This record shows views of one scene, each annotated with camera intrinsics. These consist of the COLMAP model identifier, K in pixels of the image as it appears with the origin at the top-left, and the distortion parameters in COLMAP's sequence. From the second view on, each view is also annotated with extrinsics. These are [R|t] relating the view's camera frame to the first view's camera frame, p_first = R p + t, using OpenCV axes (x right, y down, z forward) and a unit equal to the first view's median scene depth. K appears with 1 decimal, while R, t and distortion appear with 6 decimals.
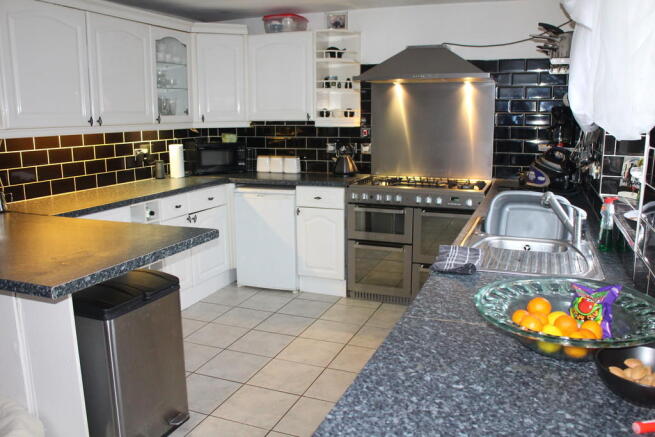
lens RADIAL K [[526.4, 0, 328.4], [0, 526.4, 218.6], [0, 0, 1]] dist [-0.116481, 0.033939]
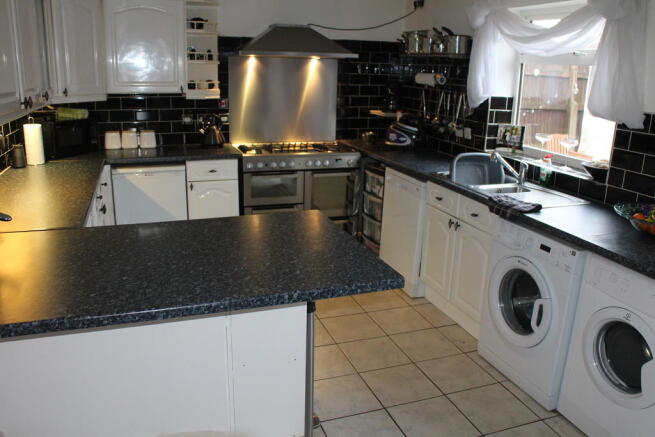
lens RADIAL K [[526.4, 0, 327.2], [0, 526.4, 220.3], [0, 0, 1]] dist [-0.116481, 0.033939]
pose [[0.757139, -0.156837, 0.634147, -0.475324], [0.098207, 0.987047, 0.126862, -0.048258], [-0.645829, -0.033775, 0.762735, 0.080192]]
